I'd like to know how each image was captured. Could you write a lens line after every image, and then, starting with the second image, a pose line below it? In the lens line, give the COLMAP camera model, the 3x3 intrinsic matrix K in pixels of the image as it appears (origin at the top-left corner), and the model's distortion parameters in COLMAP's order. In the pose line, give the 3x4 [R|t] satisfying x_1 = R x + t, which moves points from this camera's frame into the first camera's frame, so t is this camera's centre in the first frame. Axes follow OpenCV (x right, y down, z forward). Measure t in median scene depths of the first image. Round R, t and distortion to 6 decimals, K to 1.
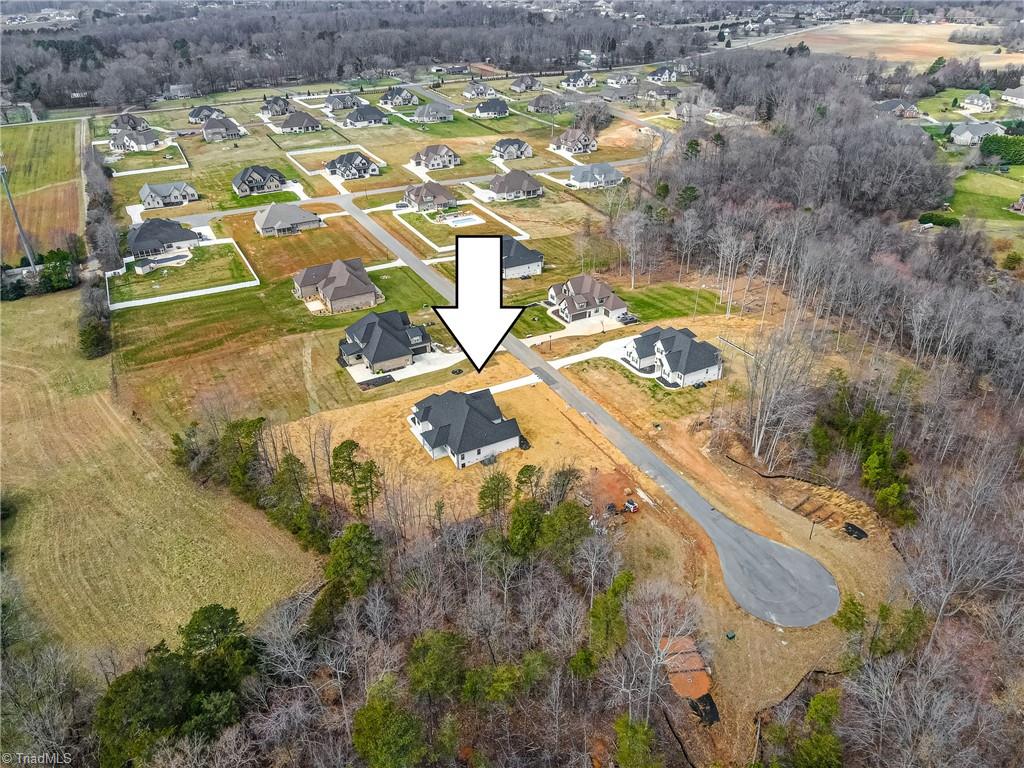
lens RADIAL K [[754.3, 0, 512.0], [0, 754.3, 384.0], [0, 0, 1]] dist [-0.009234, 0.038511]
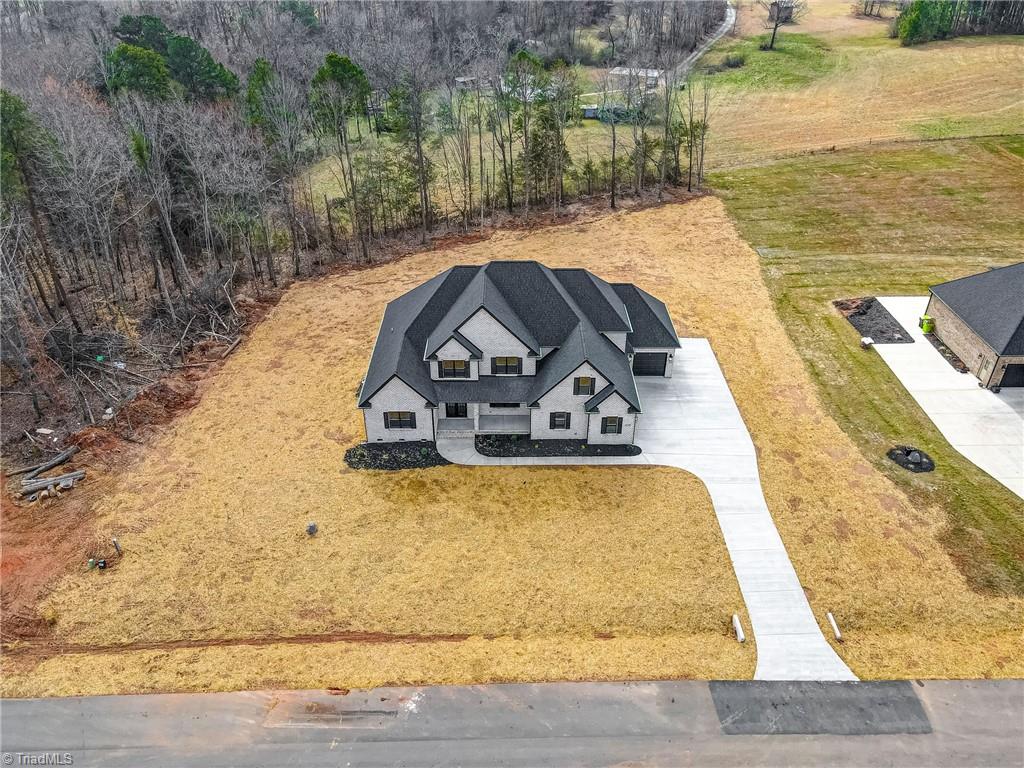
lens RADIAL K [[764.4, 0, 512.0], [0, 764.4, 384.0], [0, 0, 1]] dist [-0.008858, 0.051041]
pose [[-0.470593, 0.496211, -0.729600, 0.178948], [-0.431383, 0.591934, 0.680825, -0.156852], [0.769708, 0.635129, -0.064503, 0.908018]]
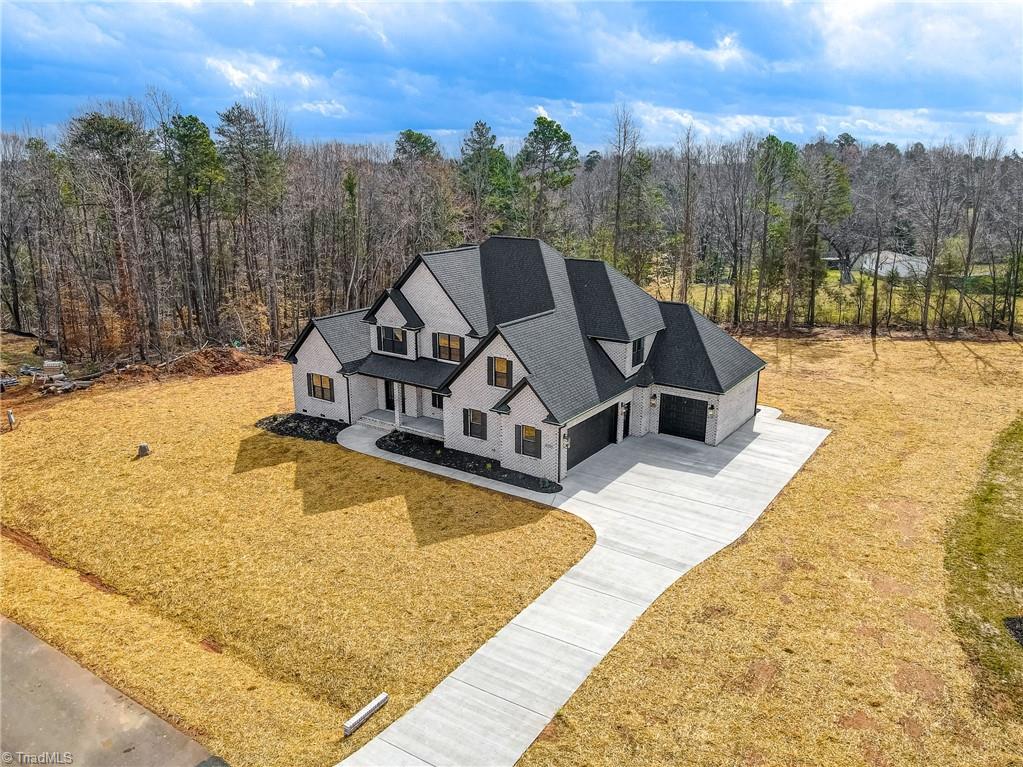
lens RADIAL K [[753.6, 0, 511.5], [0, 753.6, 383.5], [0, 0, 1]] dist [-0.009234, 0.038511]
pose [[-0.889018, 0.143315, -0.434866, 0.049321], [-0.213412, 0.710583, 0.670468, -0.107341], [0.405096, 0.688864, -0.601135, 1.025672]]
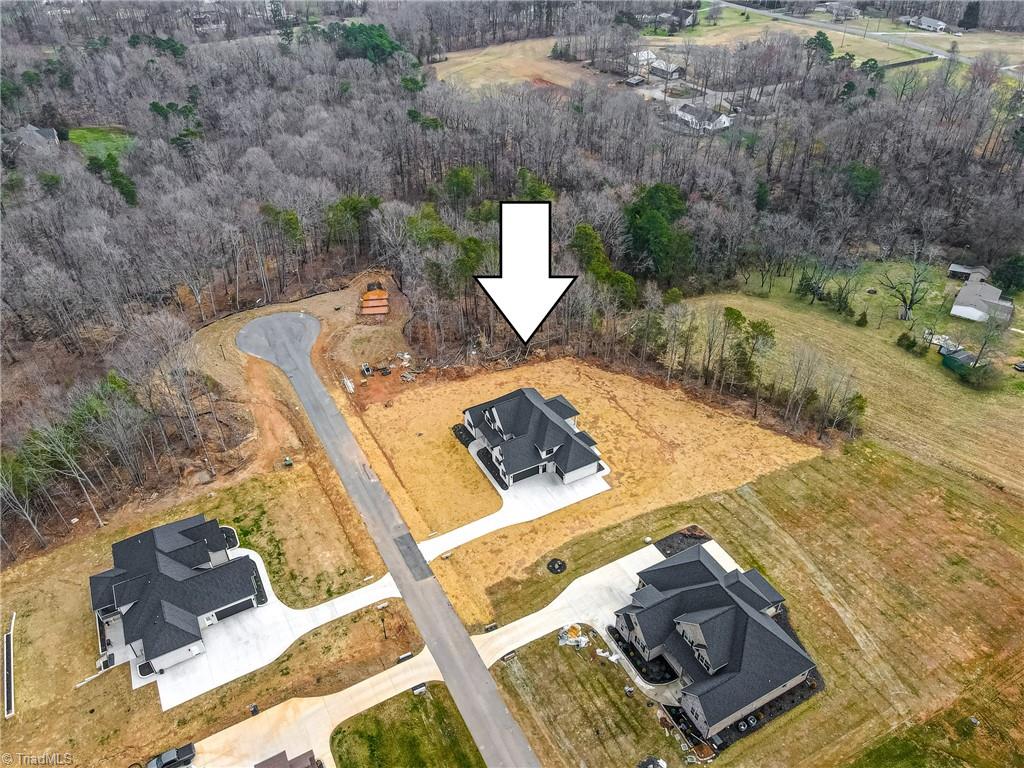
lens RADIAL K [[754.3, 0, 512.0], [0, 754.3, 384.0], [0, 0, 1]] dist [-0.009234, 0.038511]
pose [[-0.999552, 0.022751, 0.019440, -0.053760], [0.026905, 0.398835, 0.916628, -0.630205], [0.013101, 0.916741, -0.399268, 1.124316]]
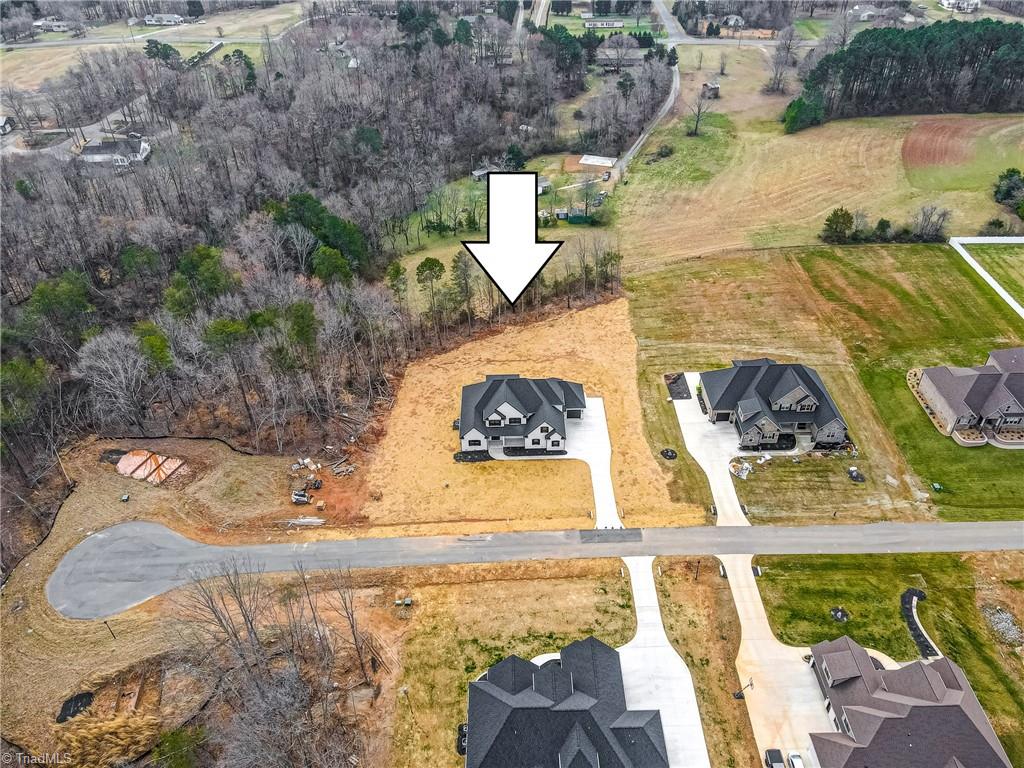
lens RADIAL K [[754.3, 0, 512.0], [0, 754.3, 384.0], [0, 0, 1]] dist [-0.009234, 0.038511]
pose [[-0.462459, 0.559072, -0.688164, 0.446529], [-0.417914, 0.547077, 0.725297, -0.506566], [0.781971, 0.623014, -0.019357, 0.873862]]
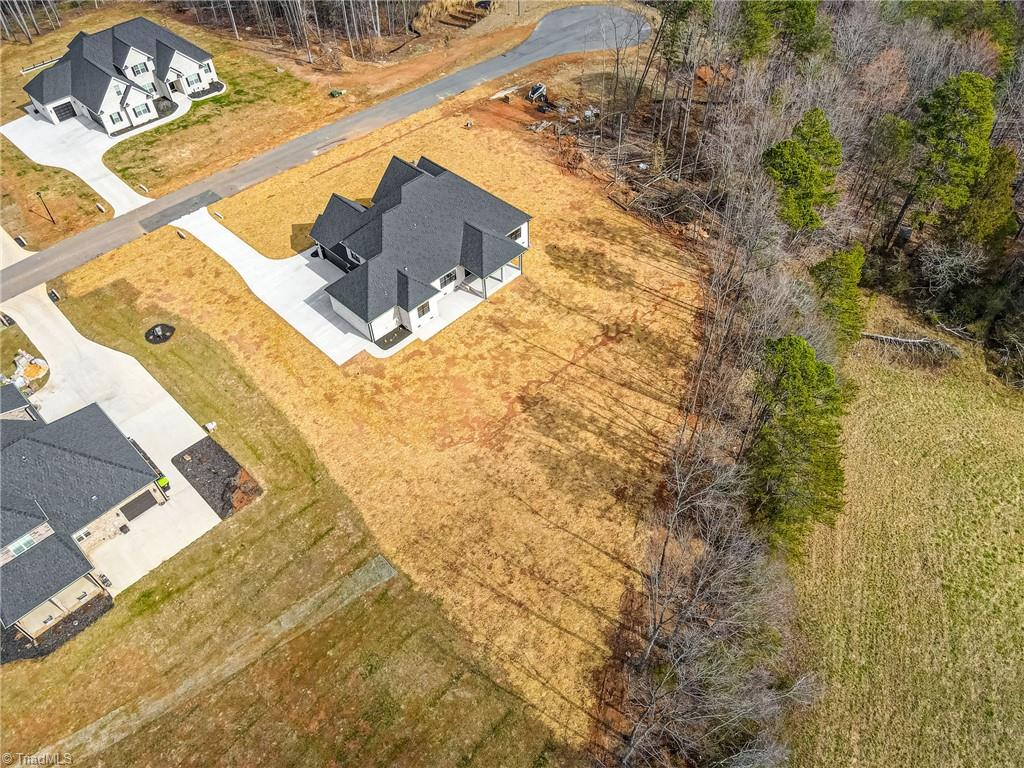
lens RADIAL K [[754.3, 0, 512.0], [0, 754.3, 384.0], [0, 0, 1]] dist [-0.009234, 0.038511]
pose [[-0.294127, -0.696318, 0.654699, -0.416221], [0.493692, 0.475853, 0.727896, -0.205933], [-0.818387, 0.537314, 0.203806, 0.792905]]
